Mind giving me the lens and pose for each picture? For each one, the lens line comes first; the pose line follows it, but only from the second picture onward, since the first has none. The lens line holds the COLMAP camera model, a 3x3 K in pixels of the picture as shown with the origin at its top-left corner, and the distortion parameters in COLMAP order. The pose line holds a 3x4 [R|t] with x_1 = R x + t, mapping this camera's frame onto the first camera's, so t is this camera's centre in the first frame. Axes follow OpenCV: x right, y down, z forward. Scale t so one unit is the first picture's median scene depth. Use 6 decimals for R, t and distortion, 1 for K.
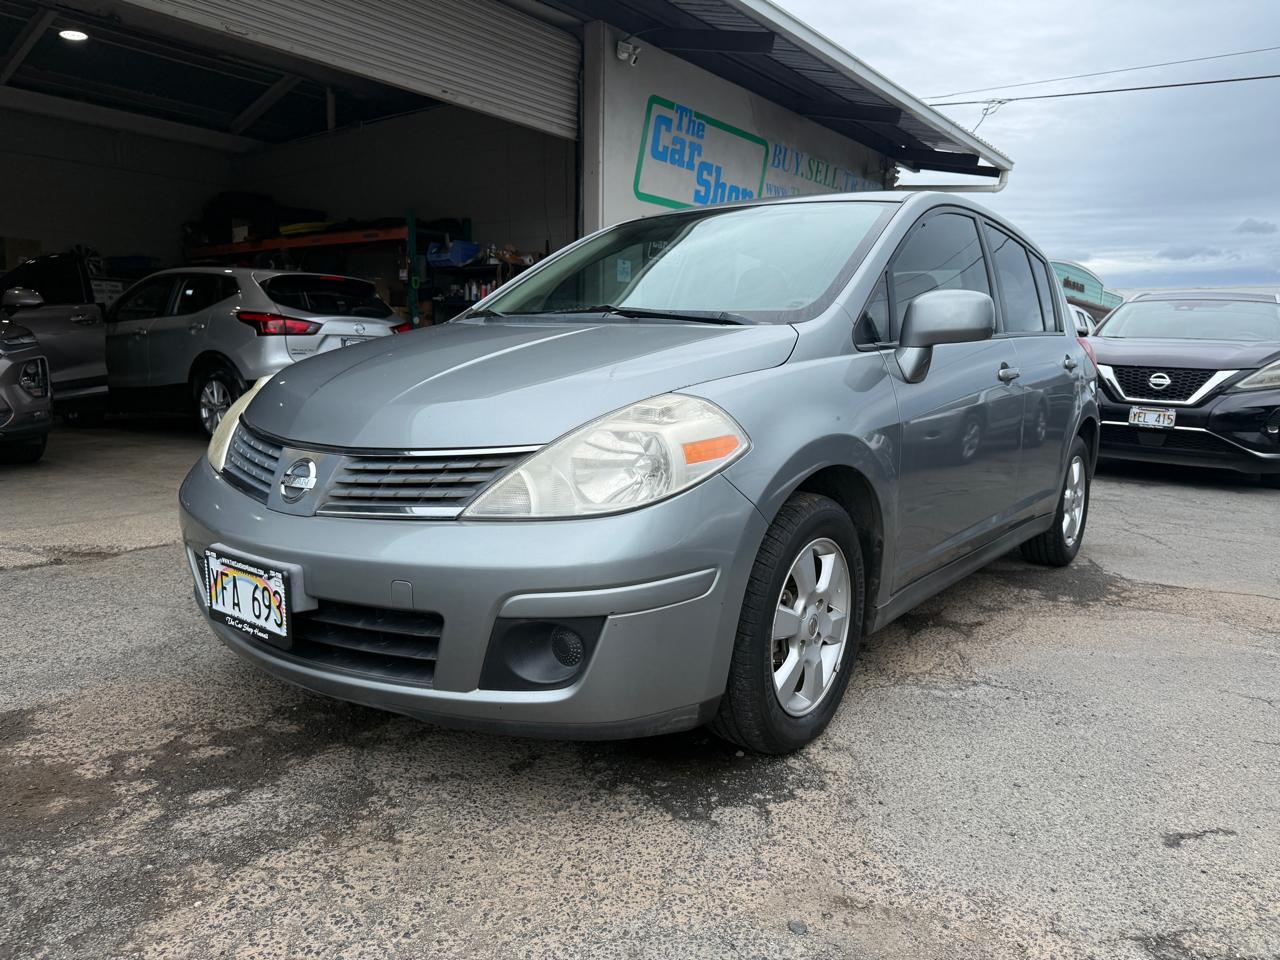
lens RADIAL K [[905.0, 0, 636.0], [0, 905.0, 502.5], [0, 0, 1]] dist [-0.001878, -0.005804]
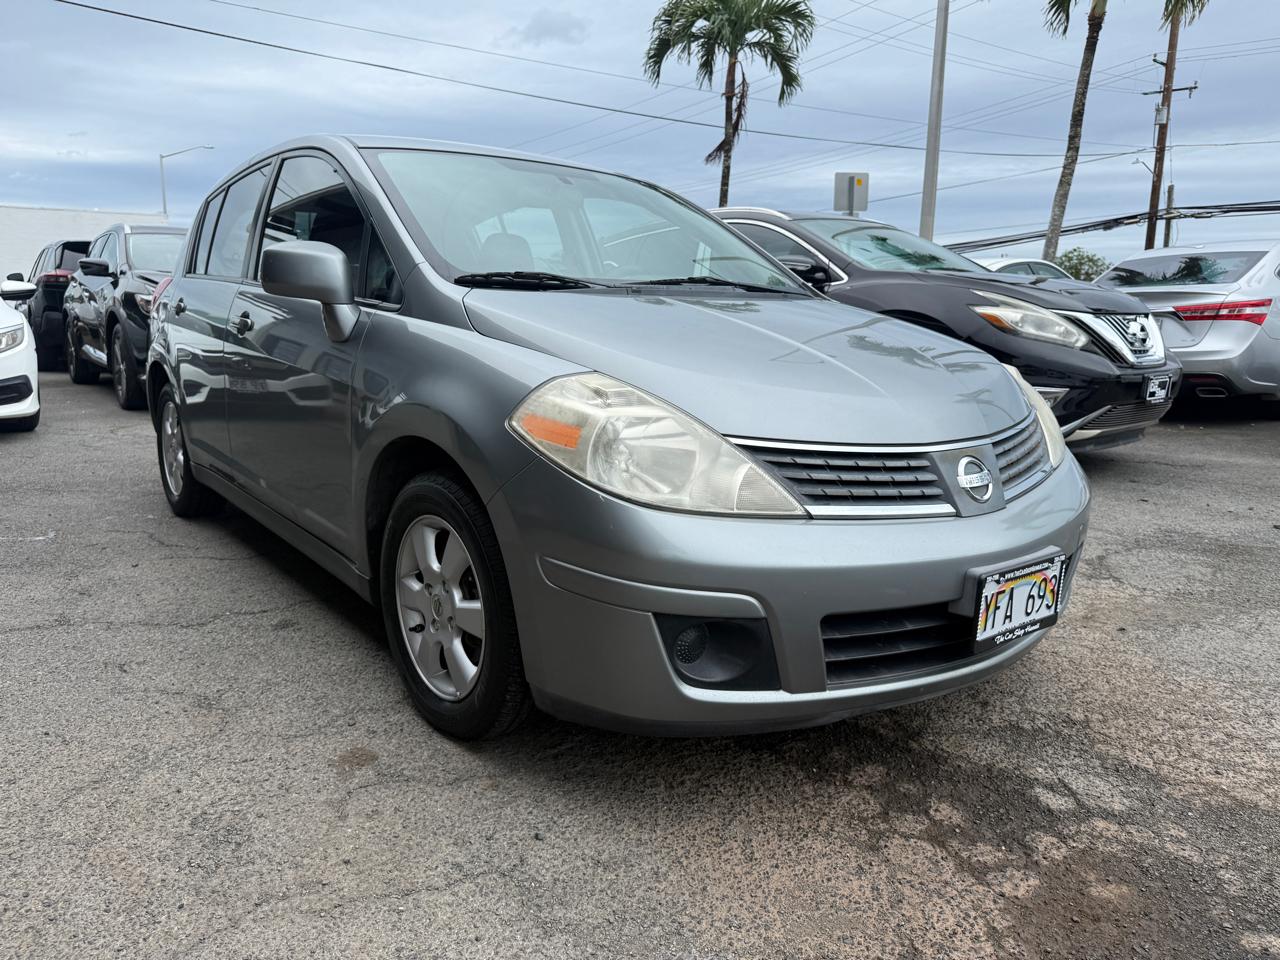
lens RADIAL K [[901.3, 0, 637.3], [0, 901.3, 504.8], [0, 0, 1]] dist [0.010975, -0.021812]
pose [[0.252388, -0.224660, 0.941185, -1.259629], [0.147866, 0.970204, 0.191936, -0.215631], [-0.956262, 0.090727, 0.278087, 0.984732]]
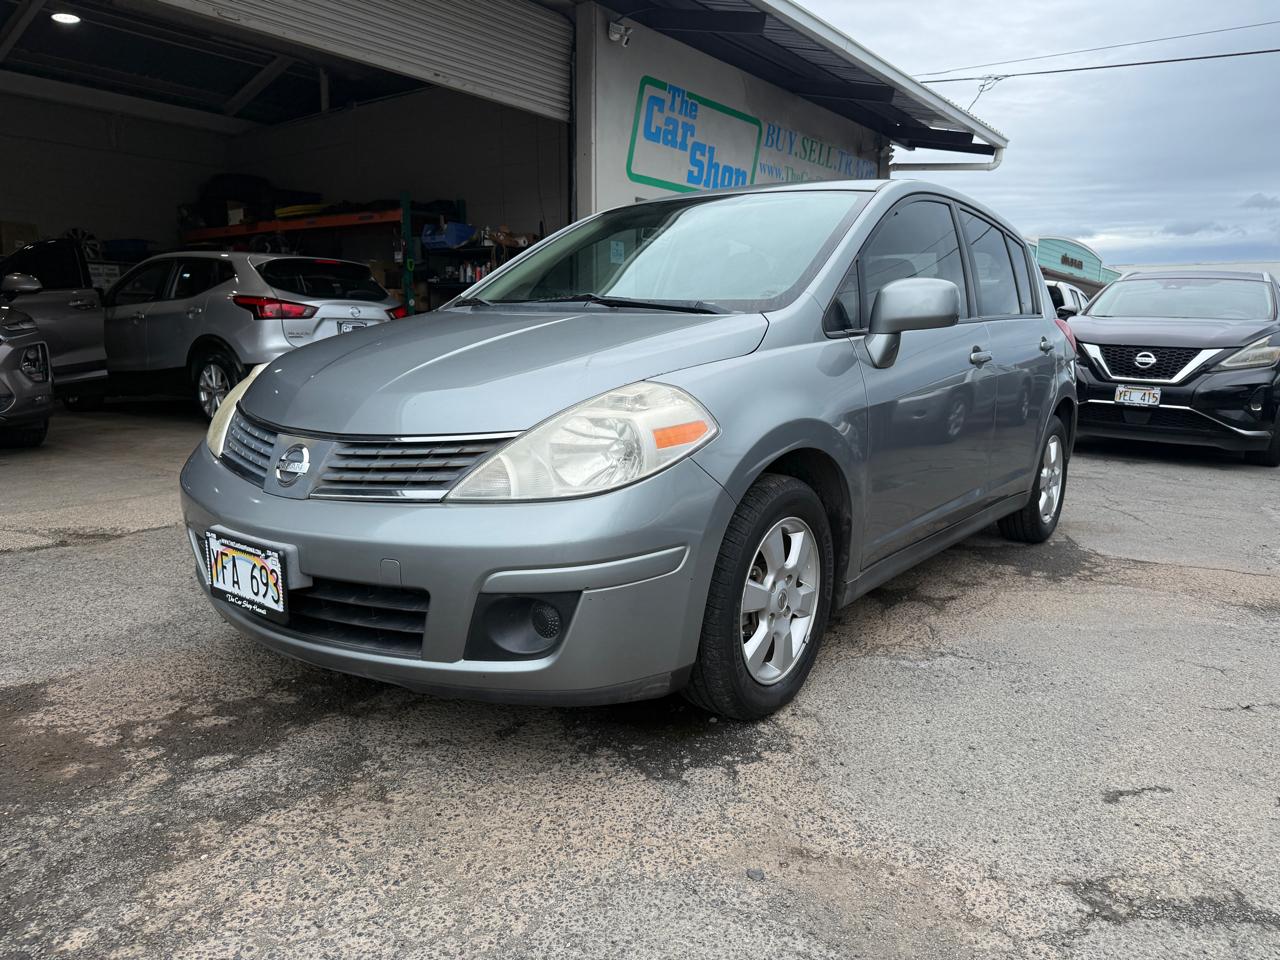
lens RADIAL K [[901.3, 0, 637.3], [0, 901.3, 504.8], [0, 0, 1]] dist [0.010975, -0.021812]
pose [[0.999985, -0.005322, 0.001279, 0.025953], [0.005288, 0.999655, 0.025742, -0.002963], [-0.001416, -0.025735, 0.999668, -0.052418]]
